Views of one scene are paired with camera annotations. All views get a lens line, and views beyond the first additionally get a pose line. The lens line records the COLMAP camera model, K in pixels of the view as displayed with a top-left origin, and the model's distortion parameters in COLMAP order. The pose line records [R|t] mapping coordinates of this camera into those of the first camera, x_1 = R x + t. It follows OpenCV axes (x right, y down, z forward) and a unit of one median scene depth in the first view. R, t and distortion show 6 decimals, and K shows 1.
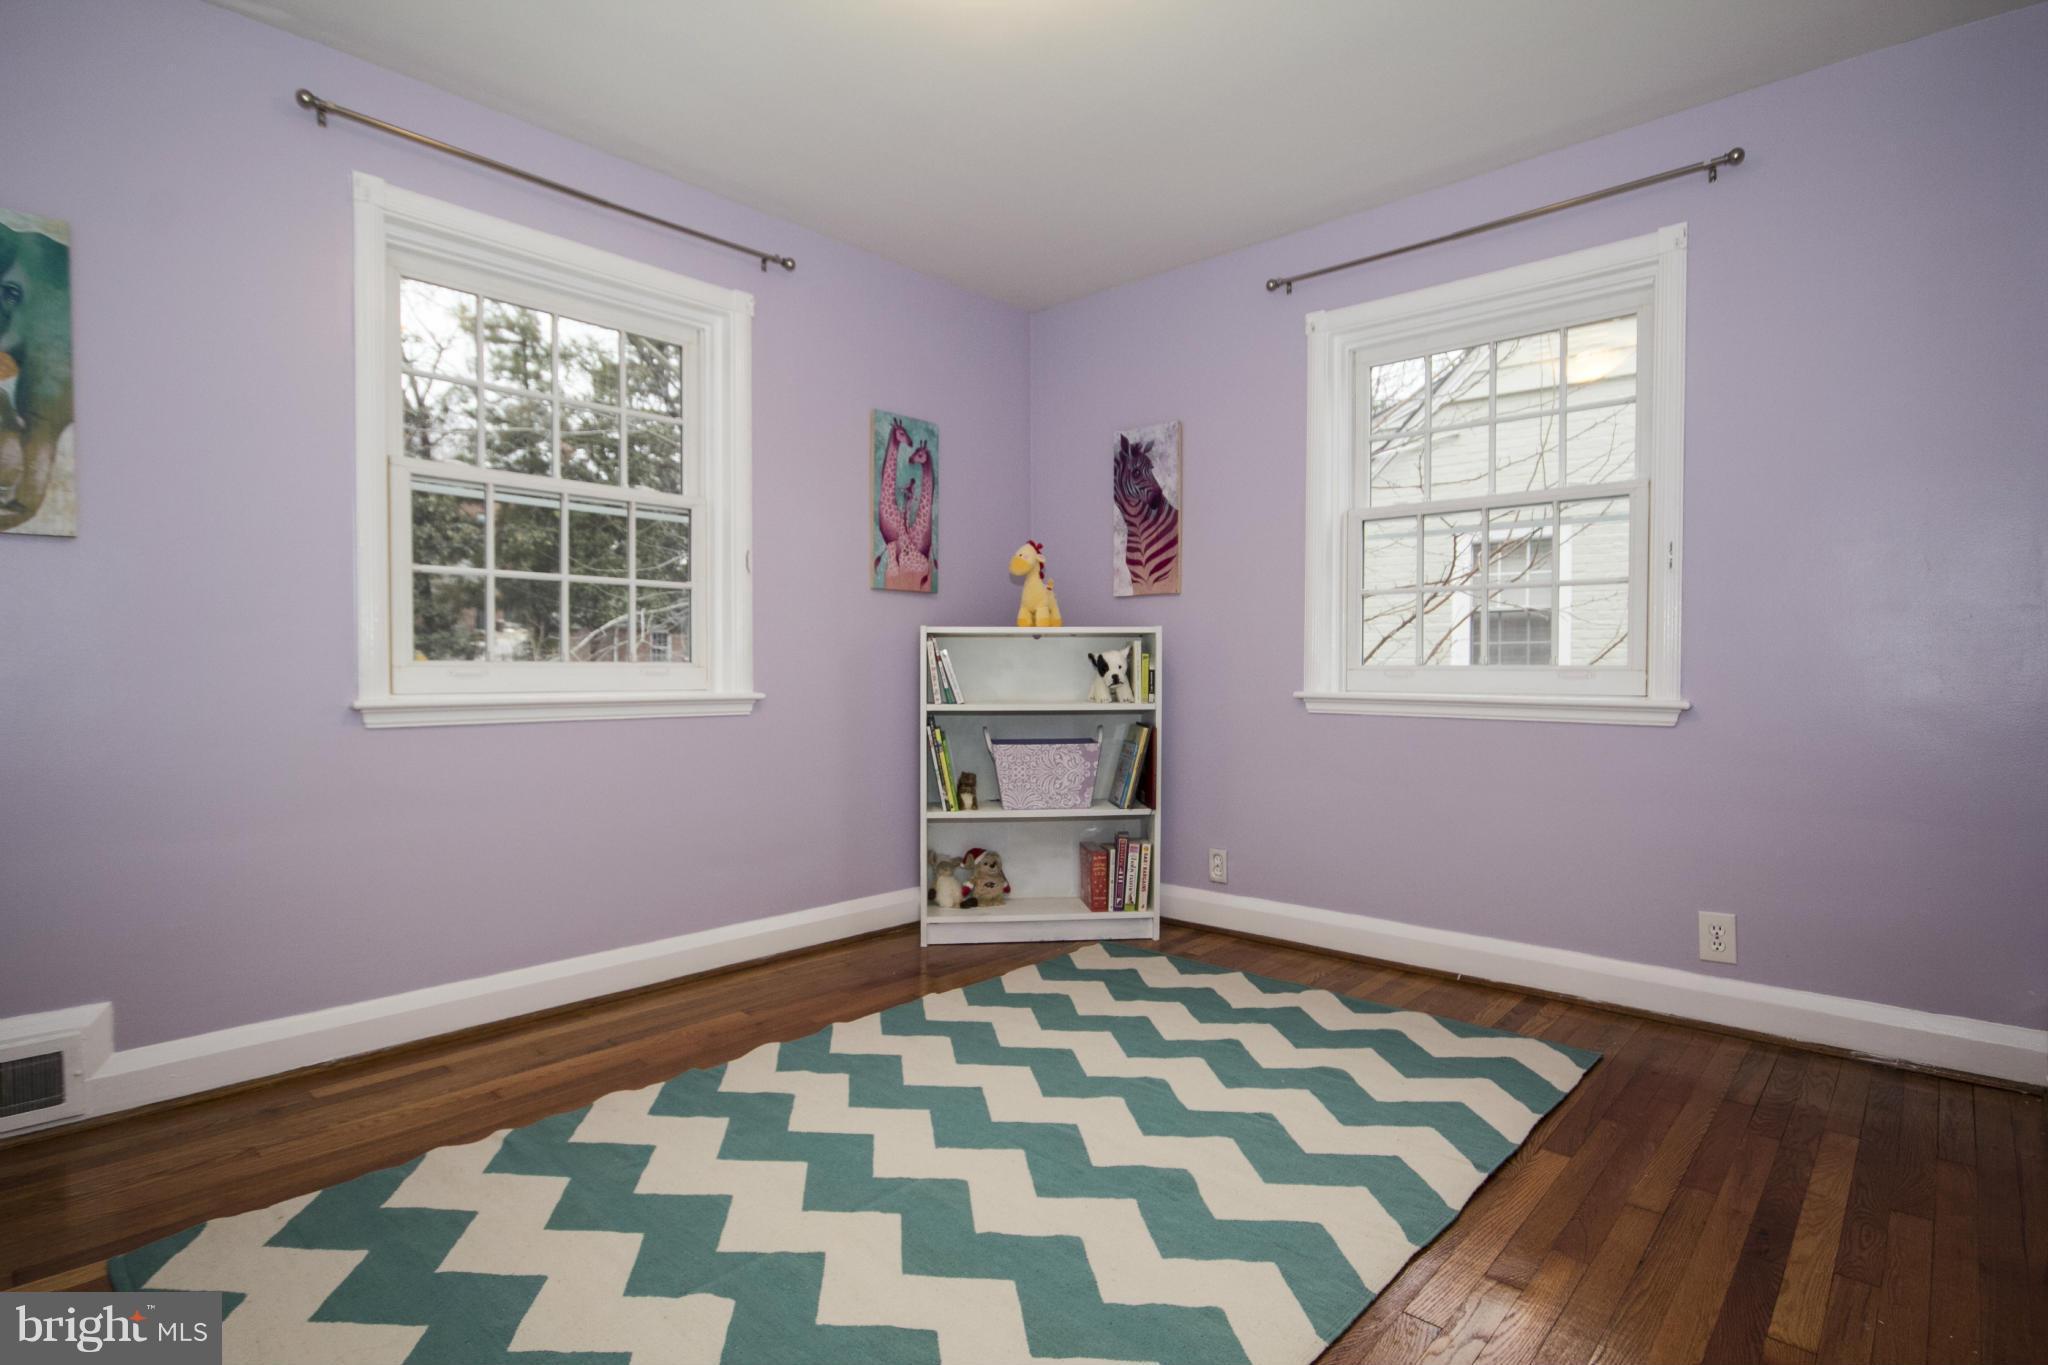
lens RADIAL K [[1003.9, 0, 1024.0], [0, 1003.9, 682.5], [0, 0, 1]] dist [-0.017712, 0.000210]
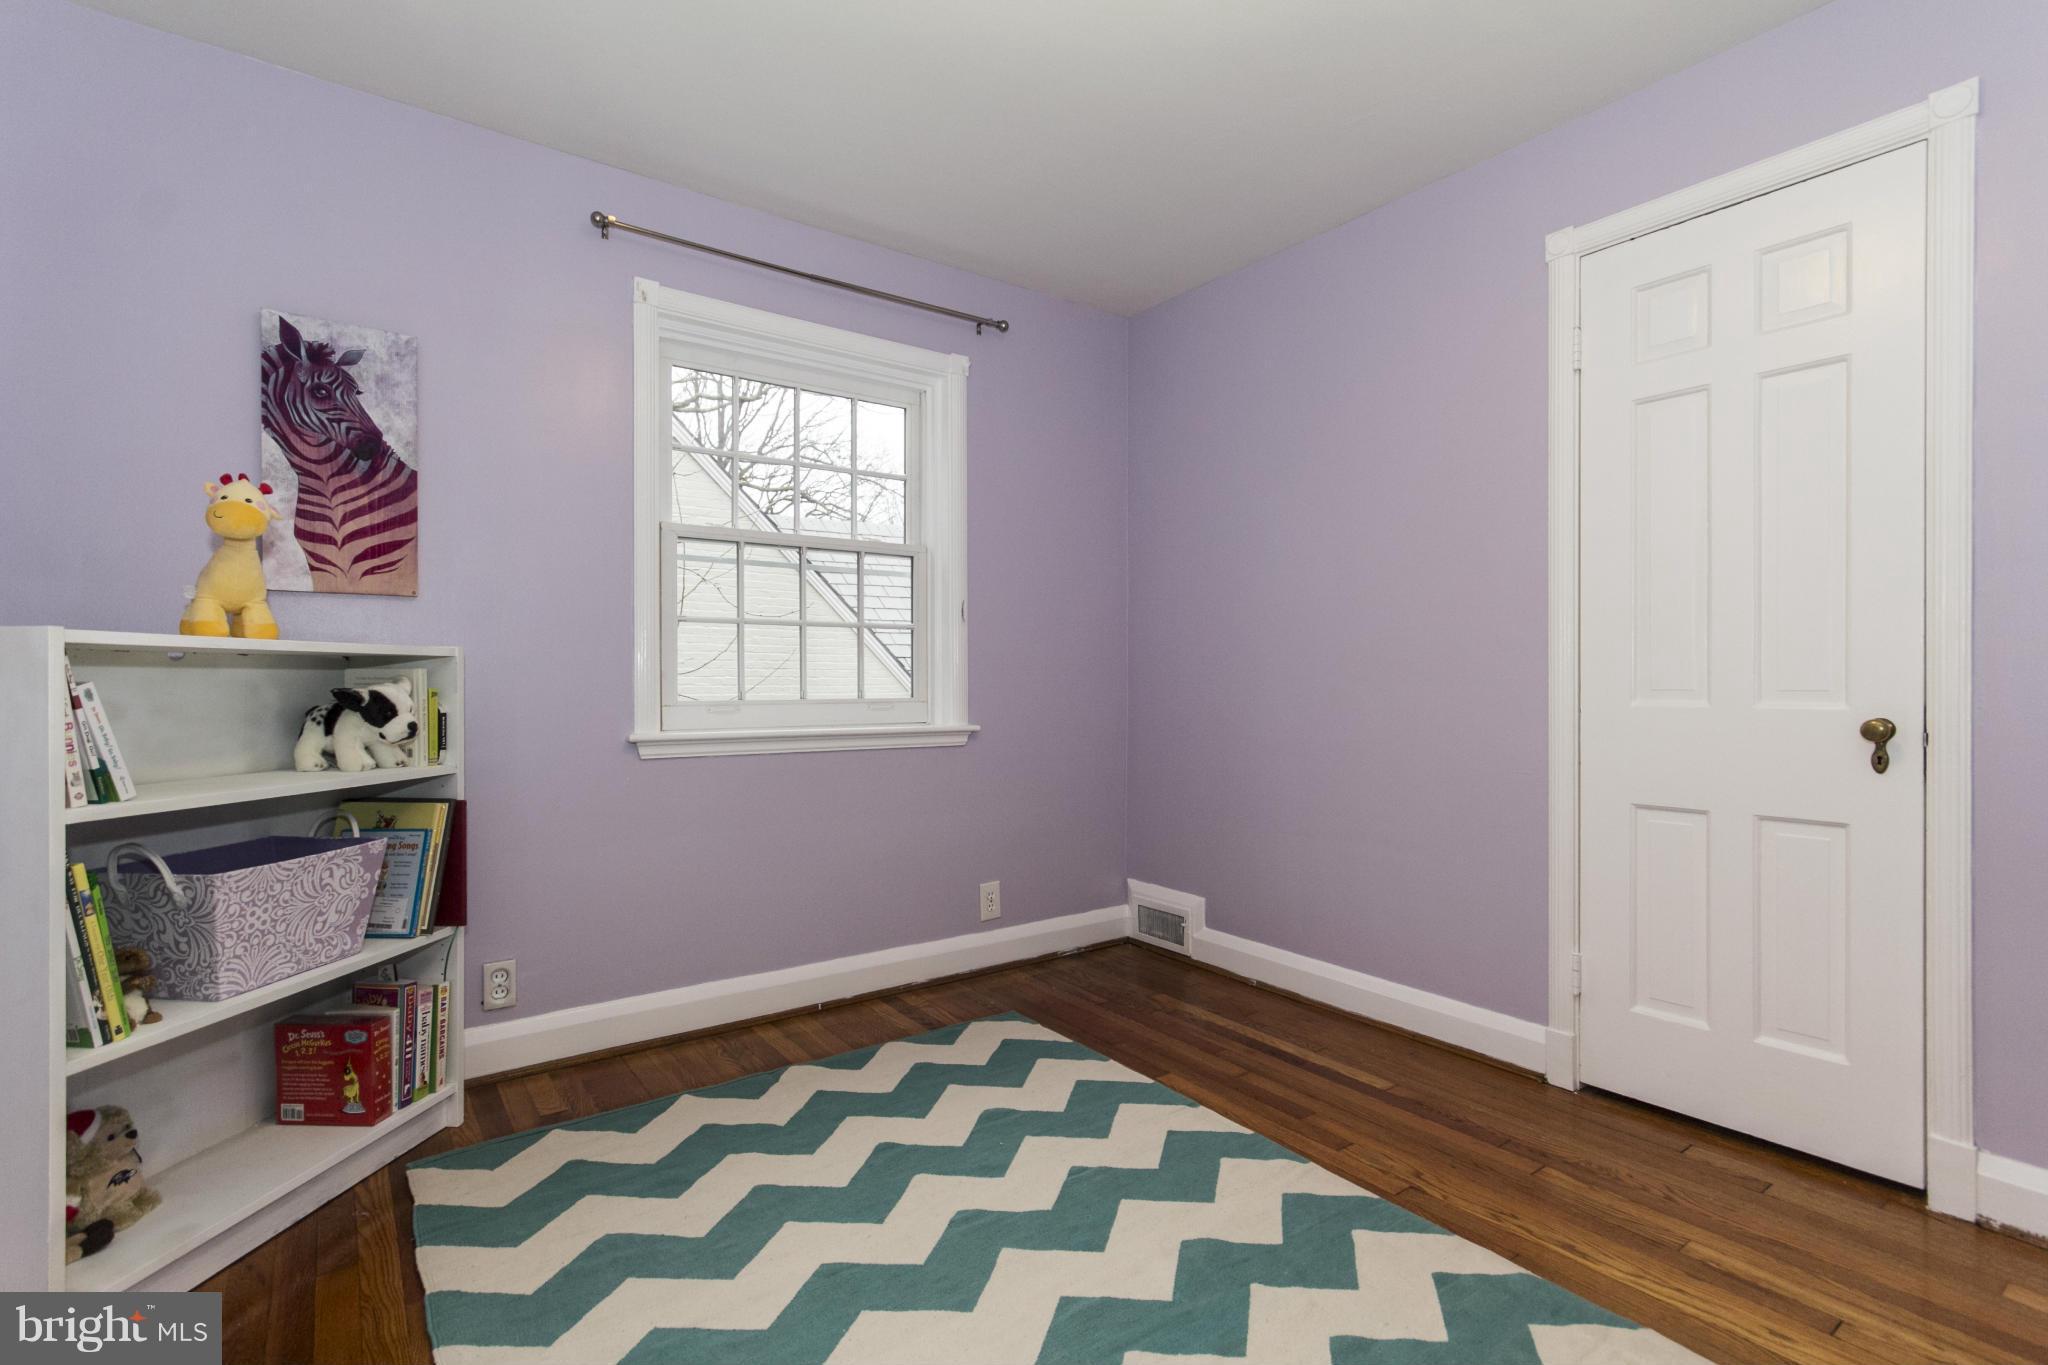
lens RADIAL K [[937.4, 0, 1020.0], [0, 937.4, 693.8], [0, 0, 1]] dist [-0.016968, -0.000942]
pose [[0.203685, -0.009336, 0.978992, -0.388151], [0.020363, 0.999779, 0.005298, -0.020879], [-0.978825, 0.018856, 0.203830, 0.513158]]
